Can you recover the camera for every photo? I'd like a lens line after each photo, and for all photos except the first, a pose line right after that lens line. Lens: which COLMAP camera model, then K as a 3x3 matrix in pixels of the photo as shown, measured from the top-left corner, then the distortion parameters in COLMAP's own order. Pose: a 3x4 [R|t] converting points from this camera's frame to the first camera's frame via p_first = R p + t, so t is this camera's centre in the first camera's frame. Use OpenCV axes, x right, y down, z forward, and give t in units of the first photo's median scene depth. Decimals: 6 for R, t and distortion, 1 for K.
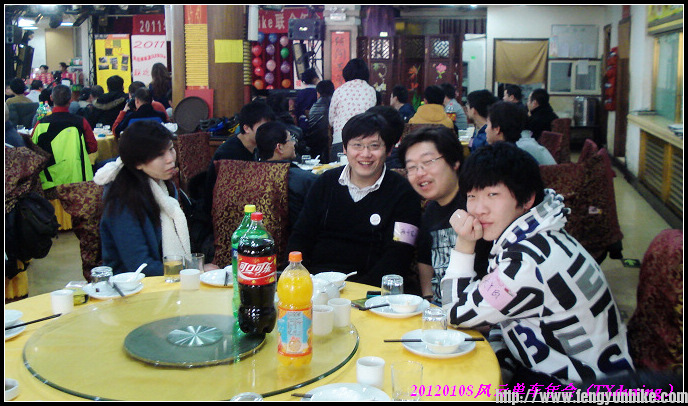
lens RADIAL K [[882.6, 0, 344.0], [0, 882.6, 203.0], [0, 0, 1]] dist [-0.042659, -0.053567]
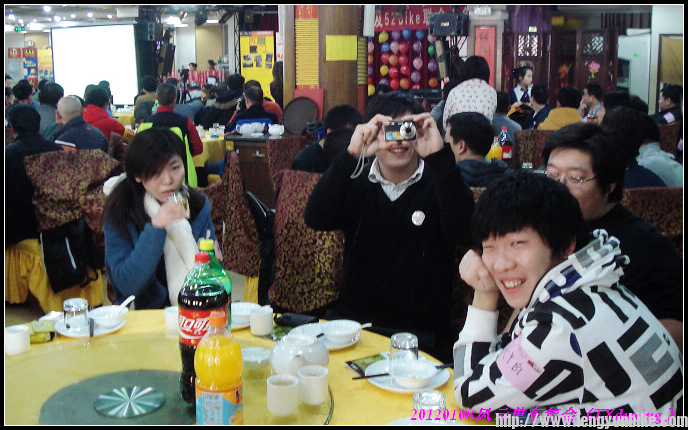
lens RADIAL K [[914.8, 0, 345.0], [0, 914.8, 156.4], [0, 0, 1]] dist [-0.073378, -0.014636]
pose [[0.981403, 0.018321, -0.191085, 0.037040], [-0.028479, 0.998316, -0.050547, -0.007059], [0.189837, 0.055049, 0.980271, 0.045403]]
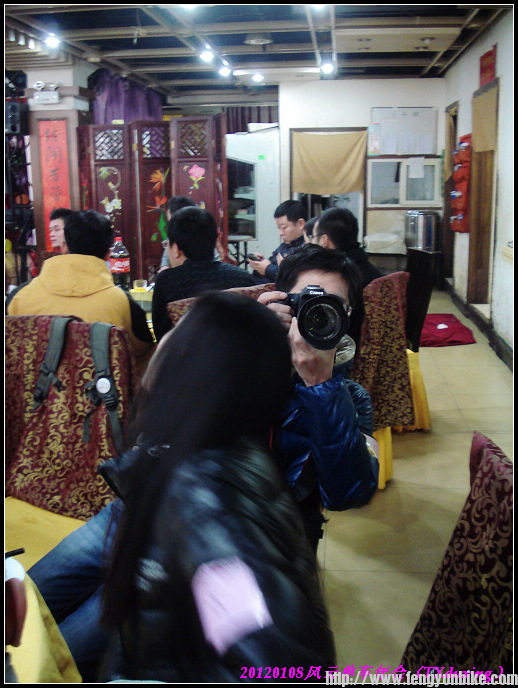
lens RADIAL K [[787.9, 0, 259.0], [0, 787.9, 344.0], [0, 0, 1]] dist [0.002836, -0.319121]
pose [[0.996495, -0.033960, 0.076443, 0.099906], [0.029660, 0.997951, 0.056692, -0.056937], [-0.078212, -0.054226, 0.995461, 0.401036]]
